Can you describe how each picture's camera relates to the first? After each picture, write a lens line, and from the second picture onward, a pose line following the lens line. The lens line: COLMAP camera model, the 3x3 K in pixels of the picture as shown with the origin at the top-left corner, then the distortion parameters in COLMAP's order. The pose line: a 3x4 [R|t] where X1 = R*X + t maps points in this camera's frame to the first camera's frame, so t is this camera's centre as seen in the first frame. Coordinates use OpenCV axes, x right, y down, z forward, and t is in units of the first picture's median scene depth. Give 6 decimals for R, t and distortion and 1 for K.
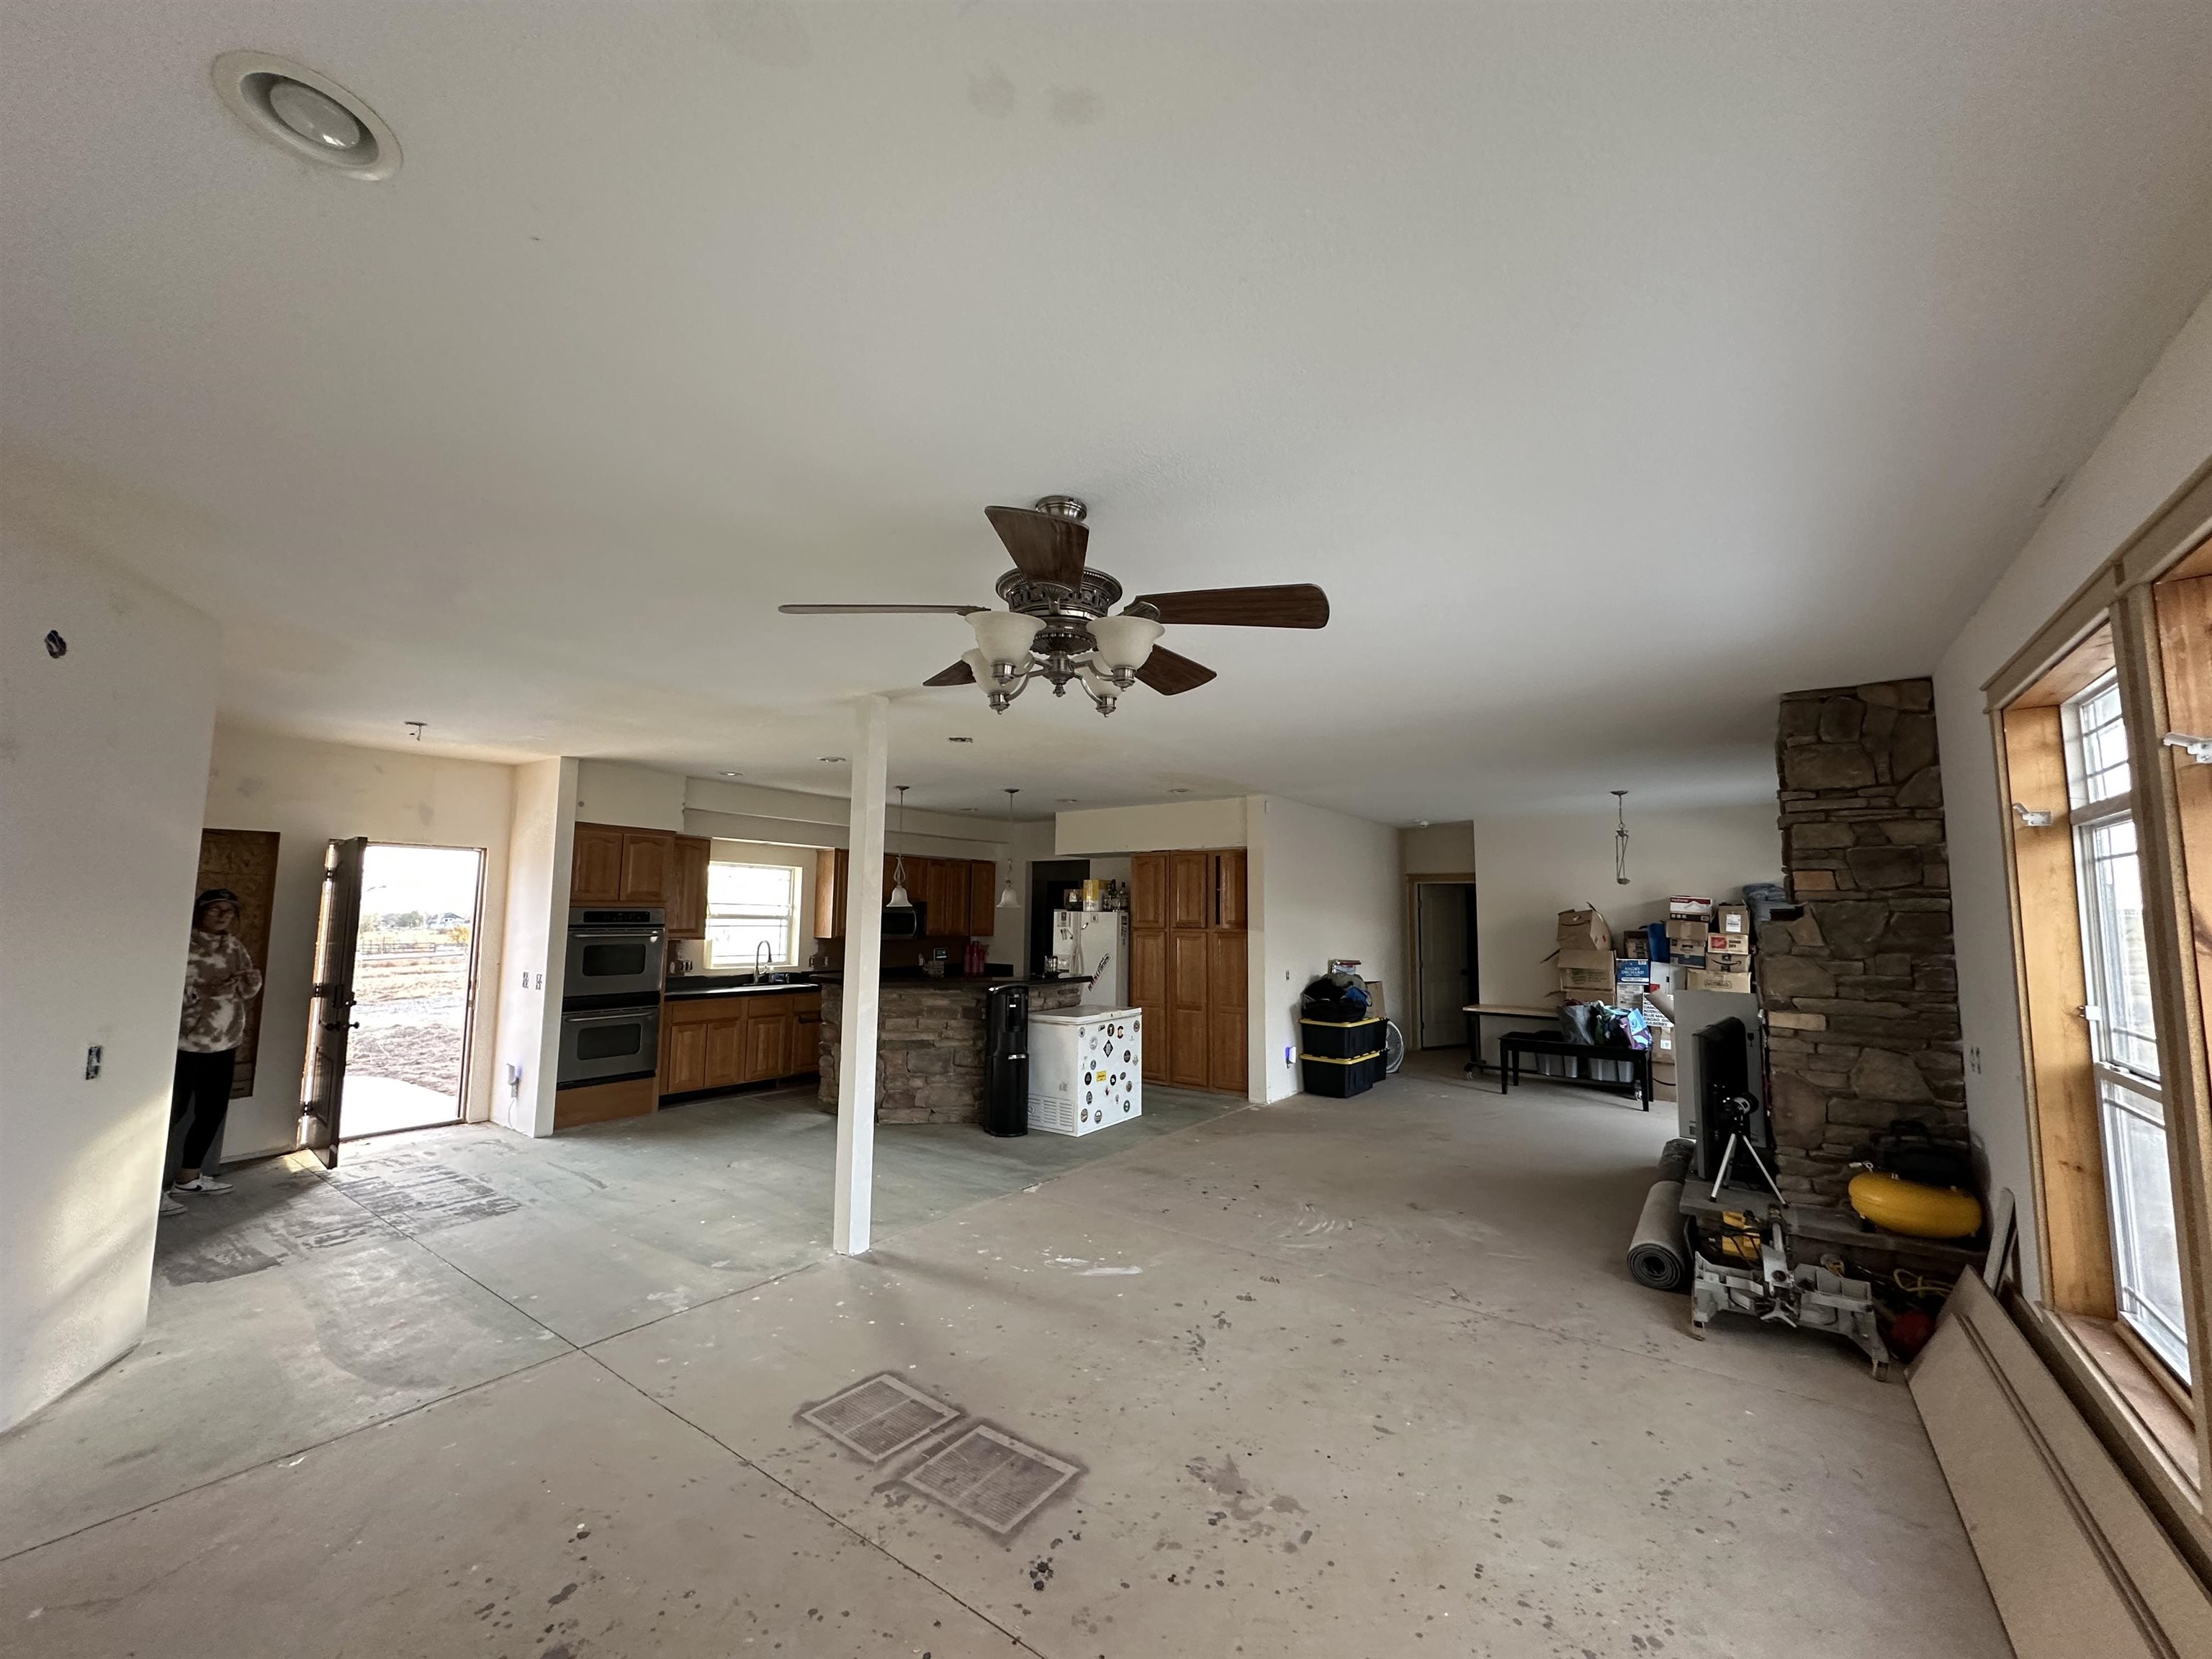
lens RADIAL K [[882.7, 0, 1098.6], [0, 882.7, 829.4], [0, 0, 1]] dist [-0.001220, -0.000091]
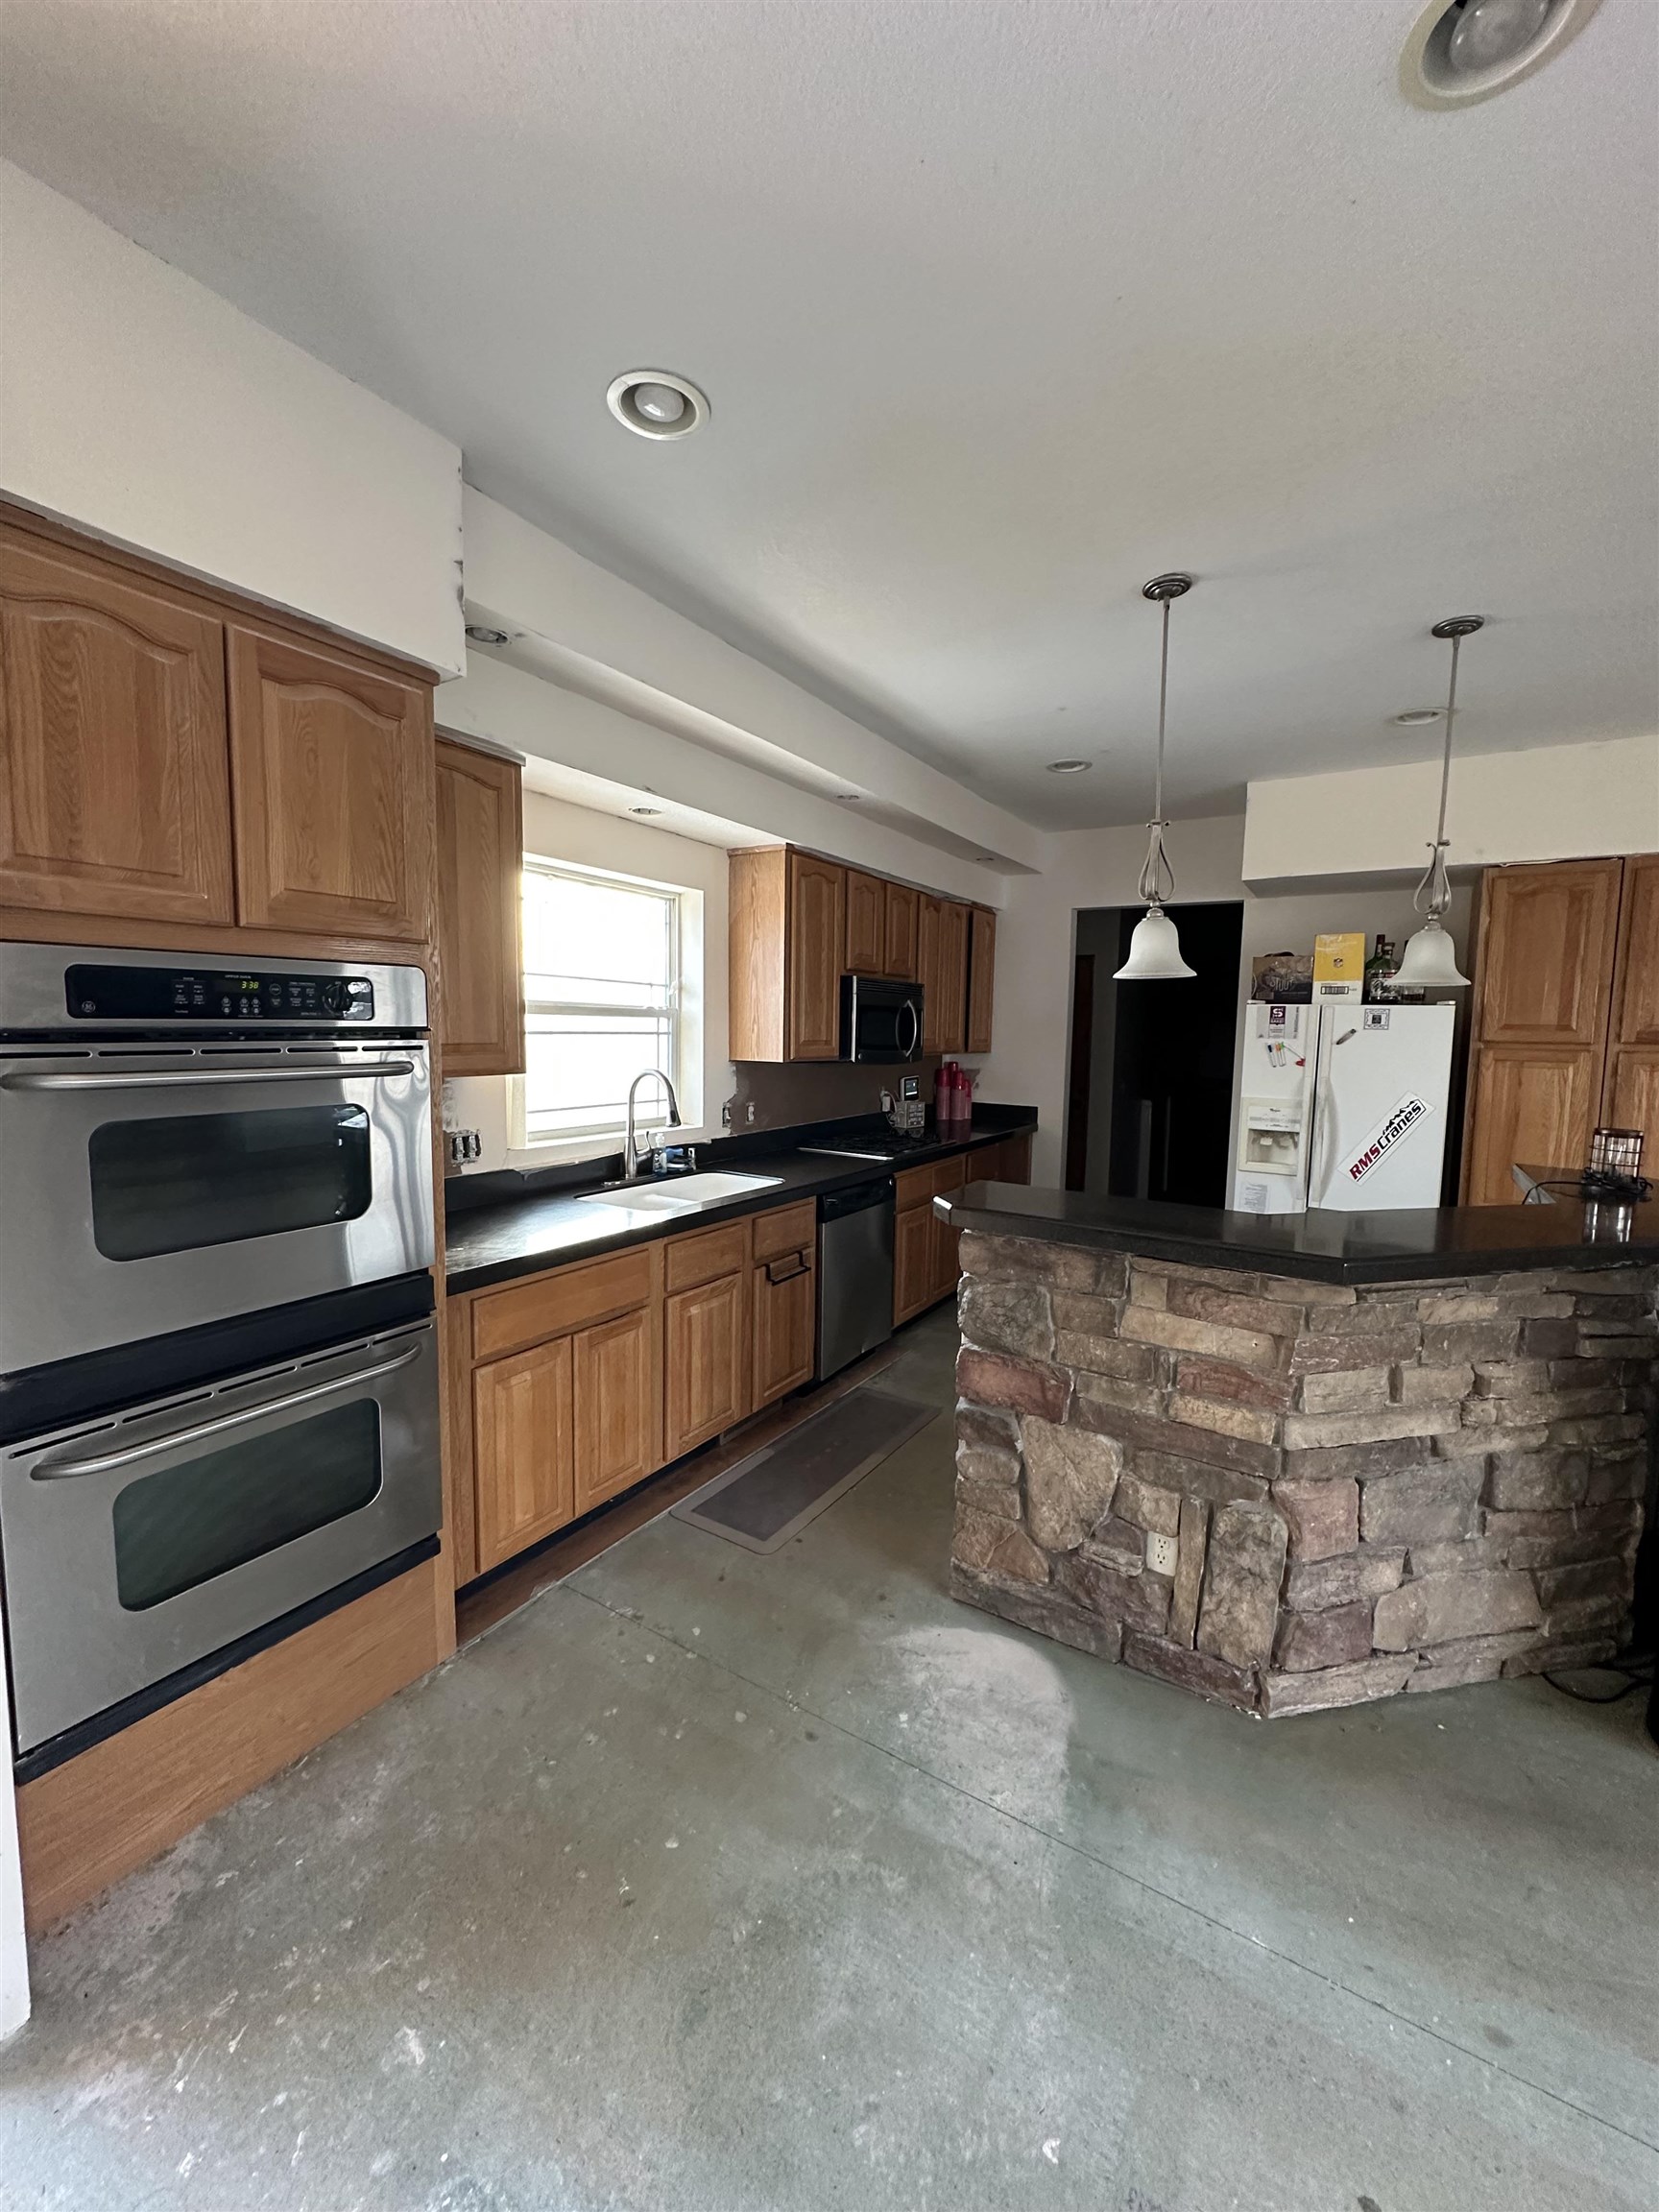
lens RADIAL K [[882.7, 0, 831.8], [0, 882.7, 1108.7], [0, 0, 1]] dist [-0.001220, -0.000091]
pose [[0.996706, -0.000939, 0.081099, -0.353435], [-0.014965, 0.980634, 0.195276, 0.069699], [-0.079712, -0.195846, 0.977389, 0.653070]]
